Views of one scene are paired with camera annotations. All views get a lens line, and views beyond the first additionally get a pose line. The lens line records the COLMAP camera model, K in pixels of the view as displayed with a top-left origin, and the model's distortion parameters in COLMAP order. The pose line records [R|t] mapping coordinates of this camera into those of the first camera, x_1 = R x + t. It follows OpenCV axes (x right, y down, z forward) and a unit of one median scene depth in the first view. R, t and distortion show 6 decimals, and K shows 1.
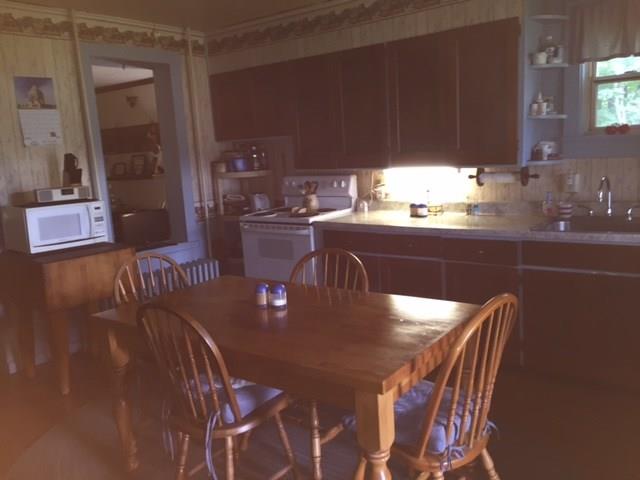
lens RADIAL K [[558.4, 0, 319.6], [0, 558.4, 239.0], [0, 0, 1]] dist [0.056590, -0.053550]
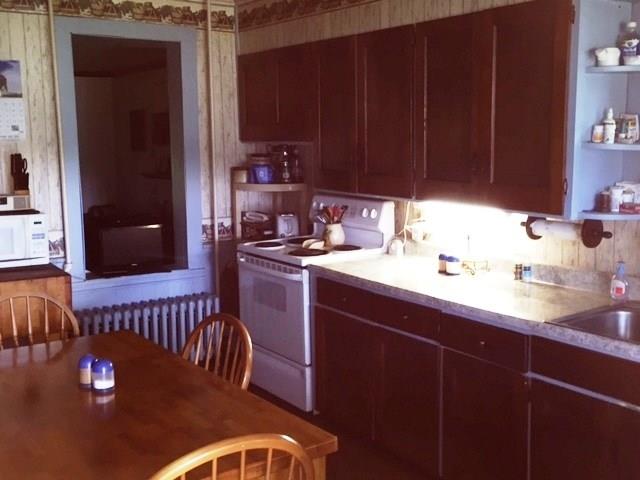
lens RADIAL K [[755.9, 0, 320.3], [0, 755.9, 240.8], [0, 0, 1]] dist [0.060657, 0.000000]
pose [[0.949965, 0.096142, -0.297193, 0.294772], [-0.099368, 0.995042, 0.004272, -0.067306], [0.296130, 0.025474, 0.954808, 0.060056]]
